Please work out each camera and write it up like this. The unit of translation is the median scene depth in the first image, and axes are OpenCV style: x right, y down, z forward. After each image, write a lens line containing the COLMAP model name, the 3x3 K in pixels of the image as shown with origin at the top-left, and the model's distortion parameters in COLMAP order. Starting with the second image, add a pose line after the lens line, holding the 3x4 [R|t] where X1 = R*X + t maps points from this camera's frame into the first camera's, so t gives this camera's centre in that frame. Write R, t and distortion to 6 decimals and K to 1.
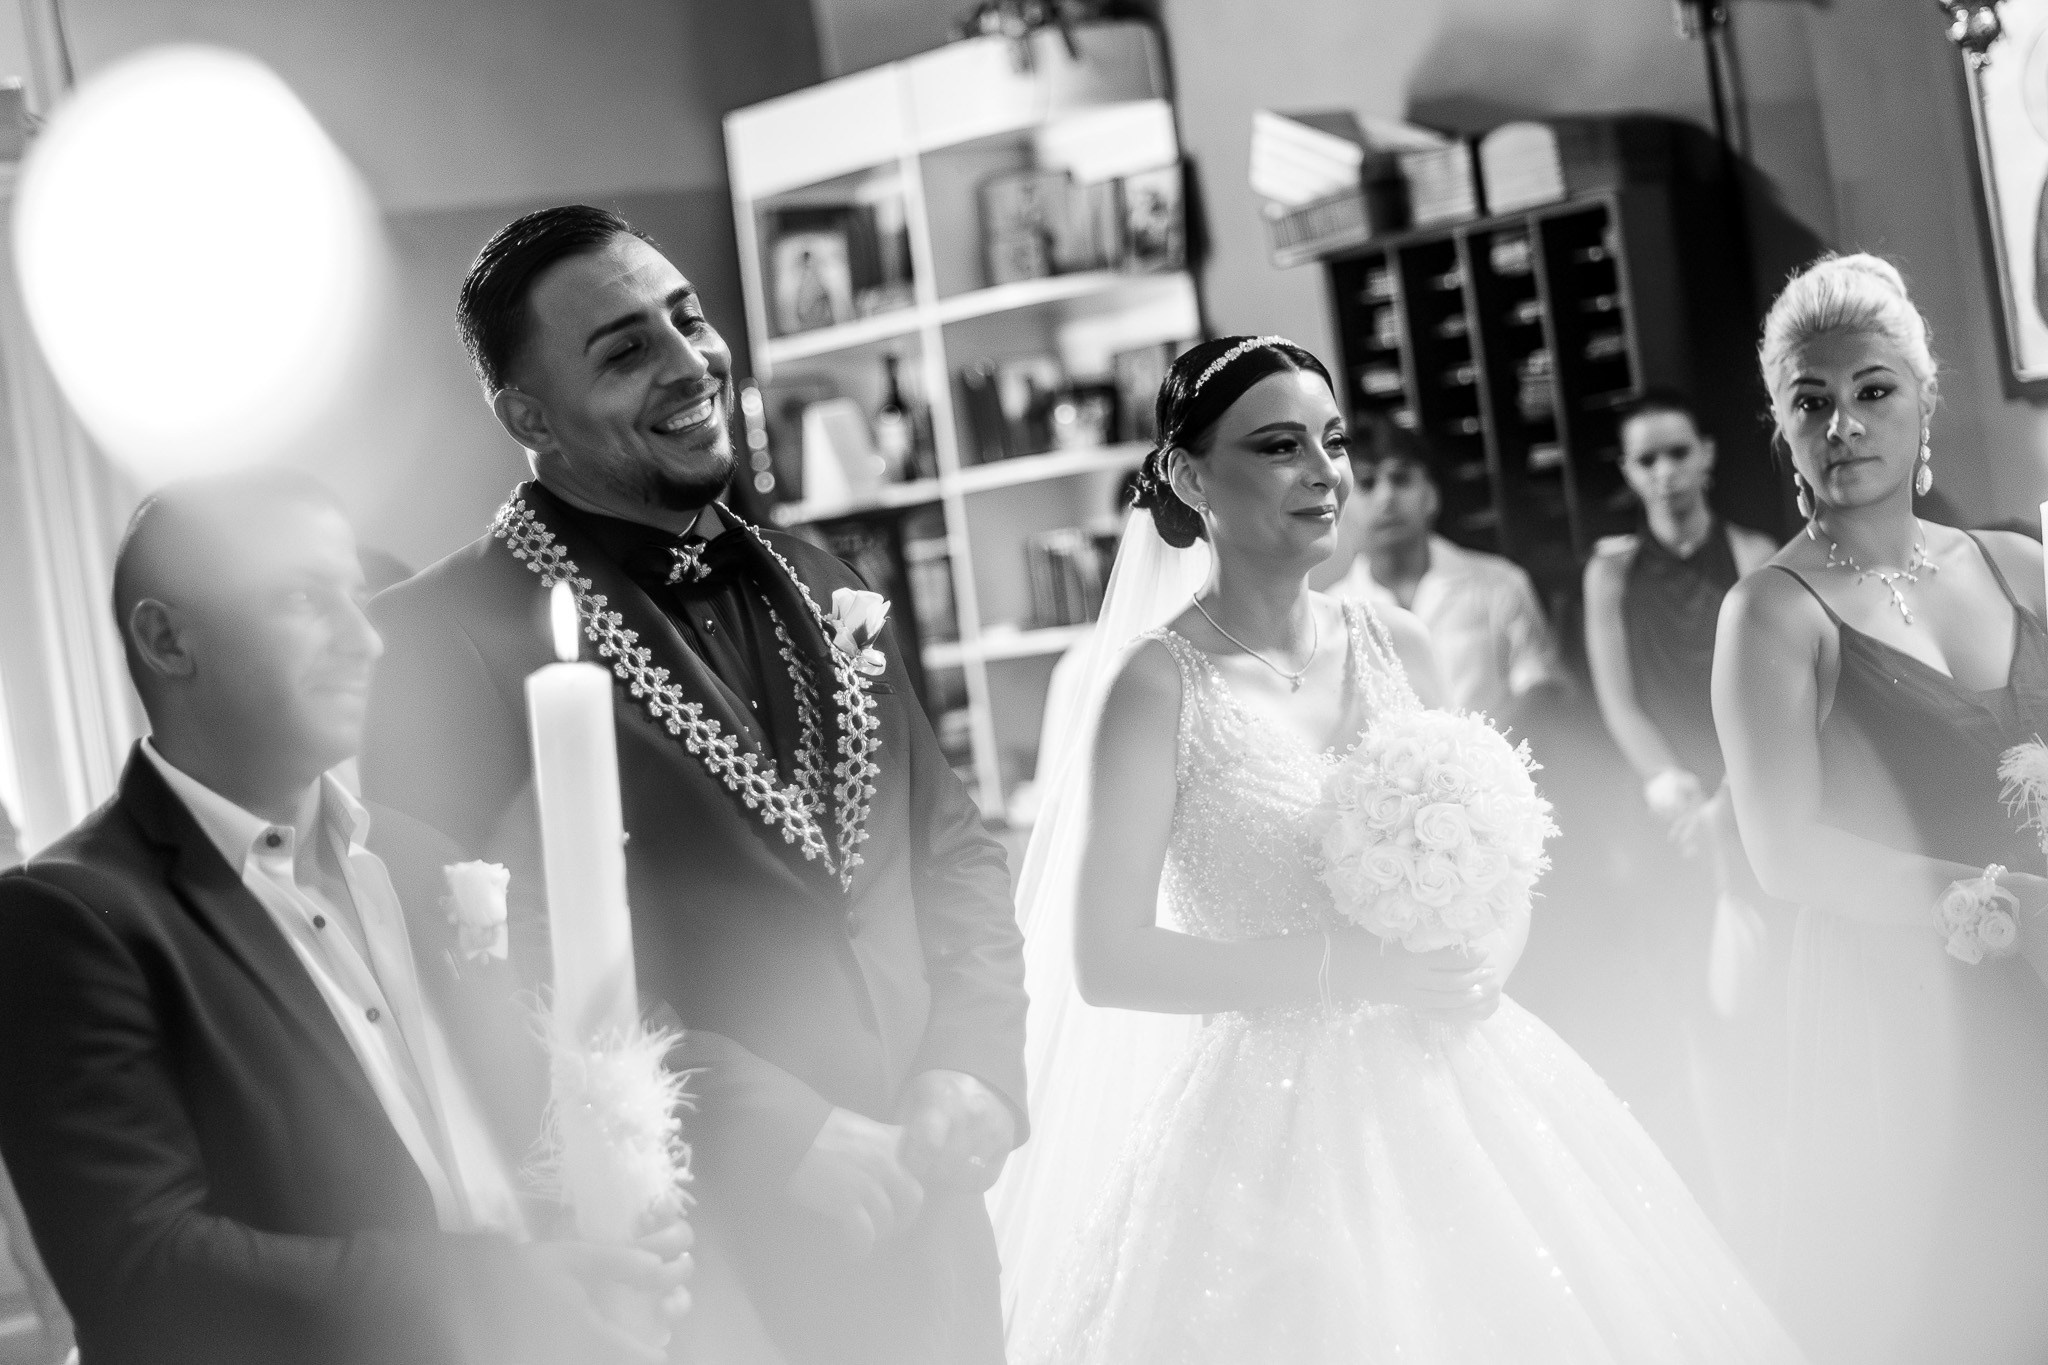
lens RADIAL K [[4531.7, 0, 1028.9], [0, 4531.7, 687.4], [0, 0, 1]] dist [0.045089, 0.000000]
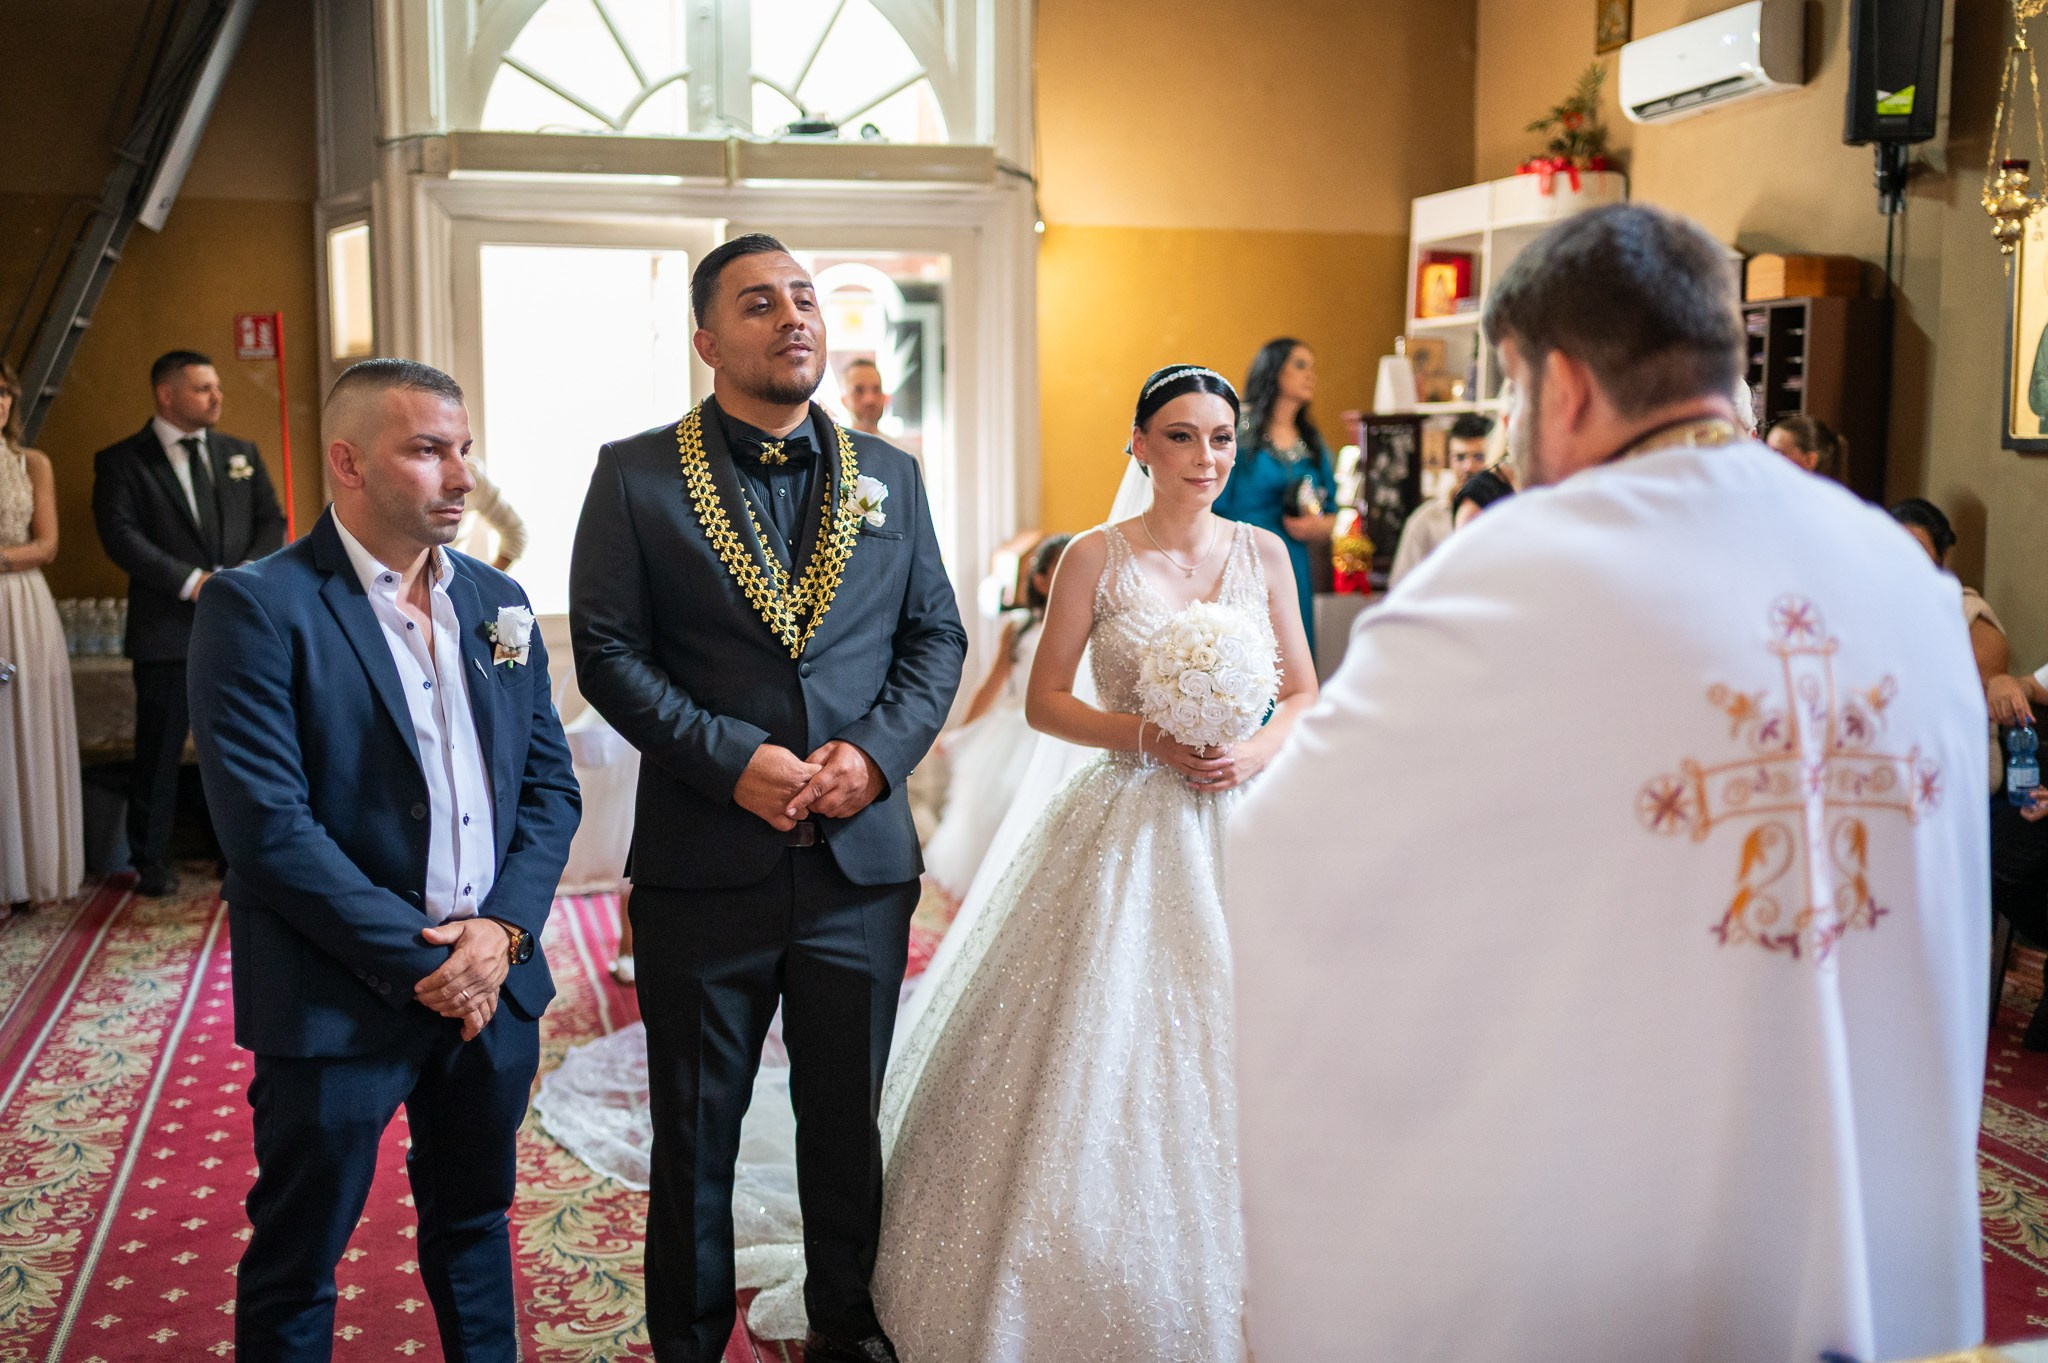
lens RADIAL K [[2071.7, 0, 1024.4], [0, 2071.7, 668.4], [0, 0, 1]] dist [0.005251, 0.000000]
pose [[0.919594, 0.186934, -0.345547, 0.149028], [-0.146324, 0.979232, 0.140336, -0.034969], [0.364604, -0.078490, 0.927849, 0.117534]]
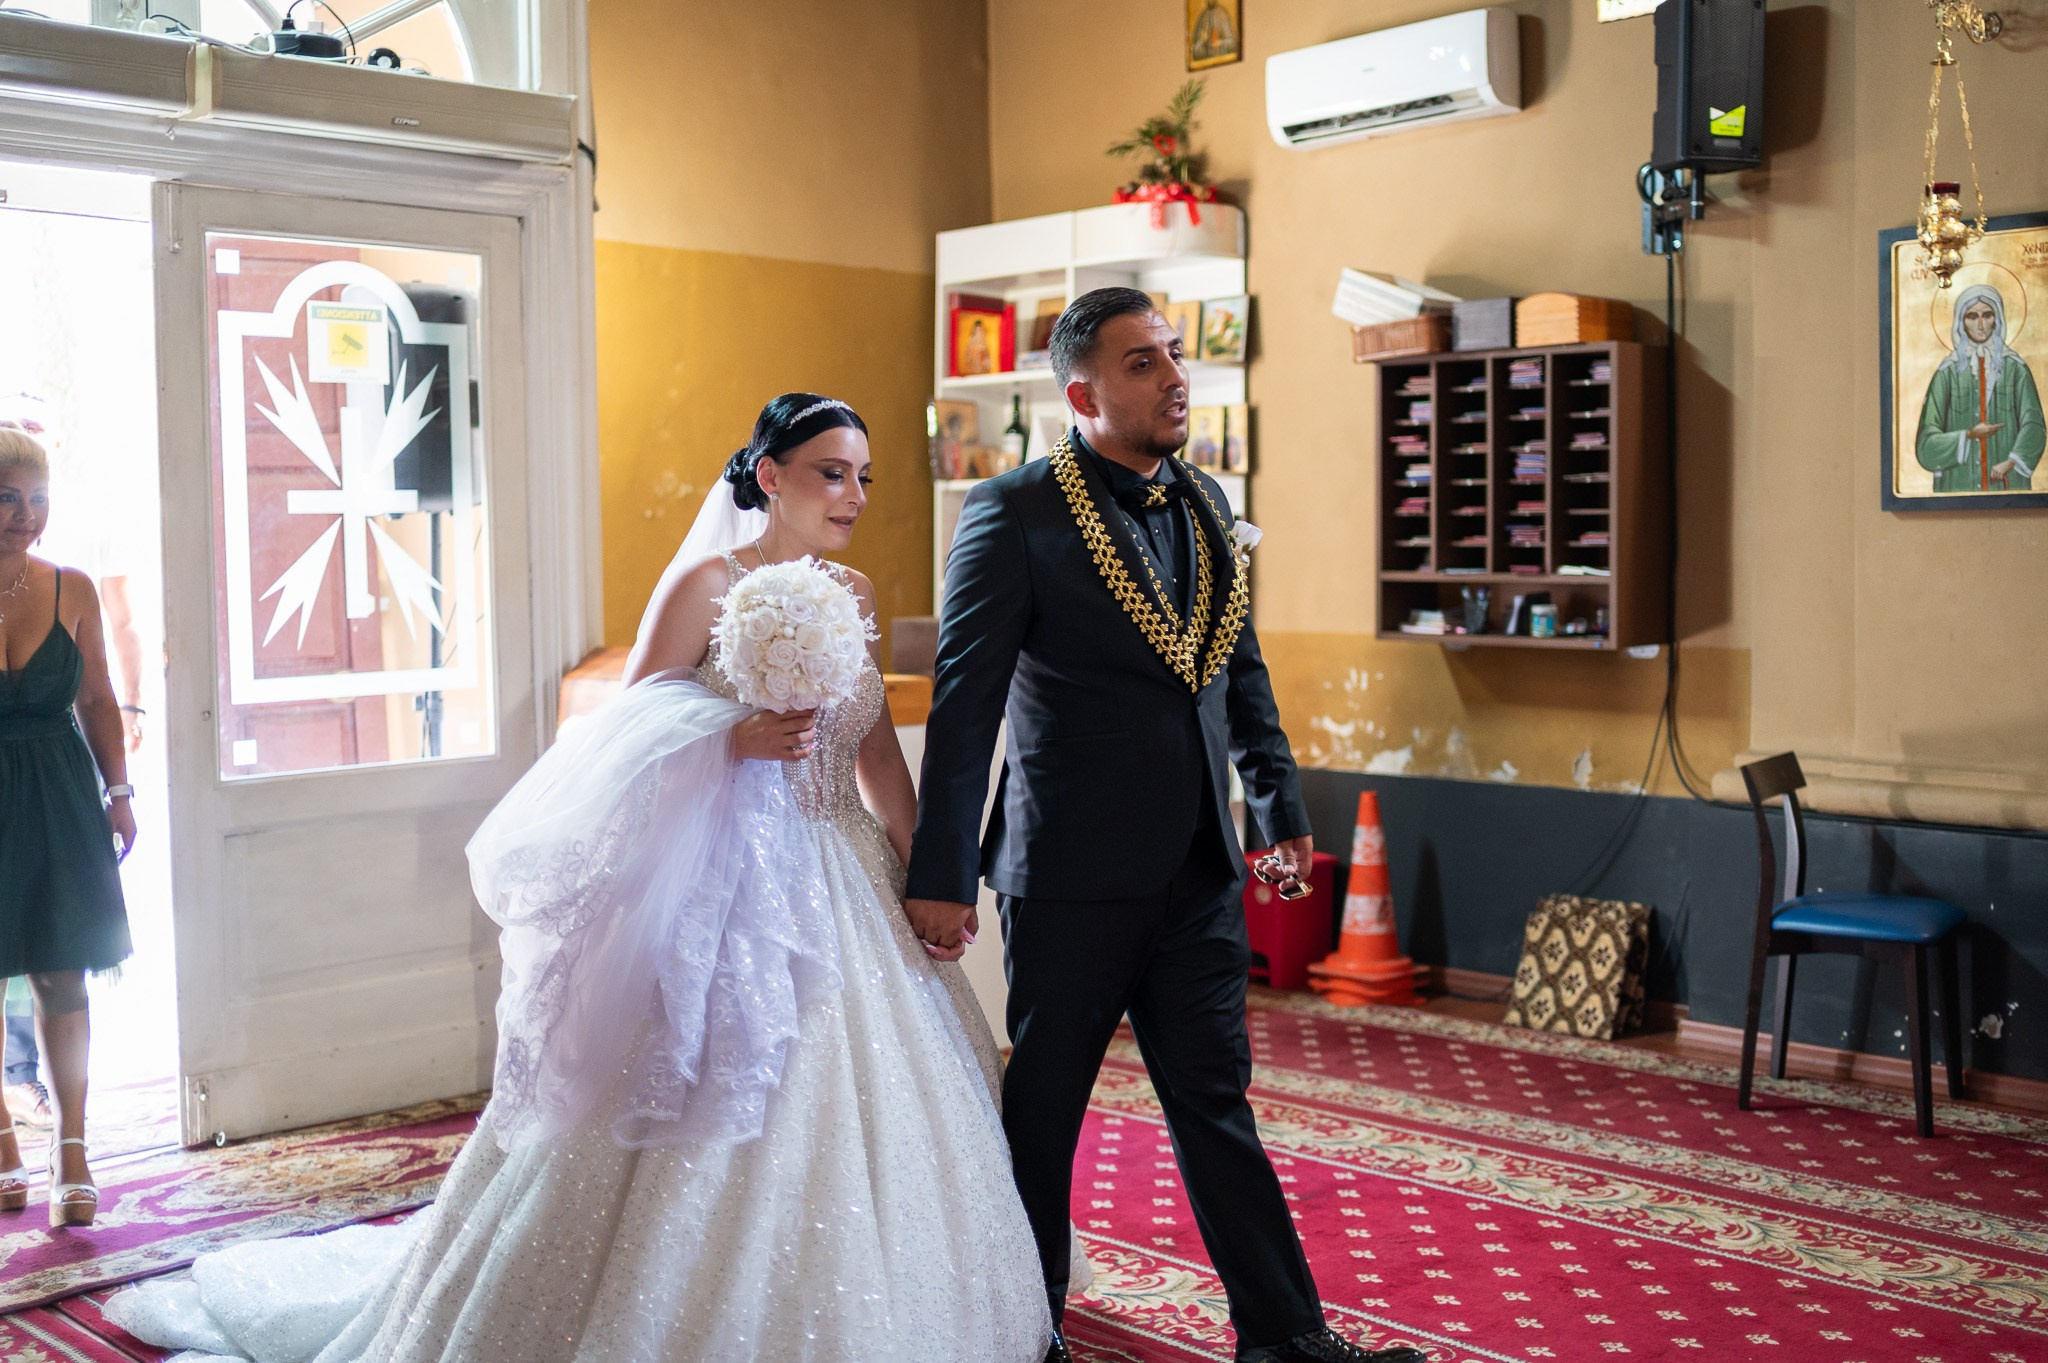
lens RADIAL K [[2071.7, 0, 1017.4], [0, 2071.7, 673.7], [0, 0, 1]] dist [0.005251, 0.000000]
pose [[0.978162, 0.122576, 0.167851, -0.171101], [-0.126217, 0.991940, 0.011155, 0.020208], [-0.165131, -0.032097, 0.985749, 0.321551]]
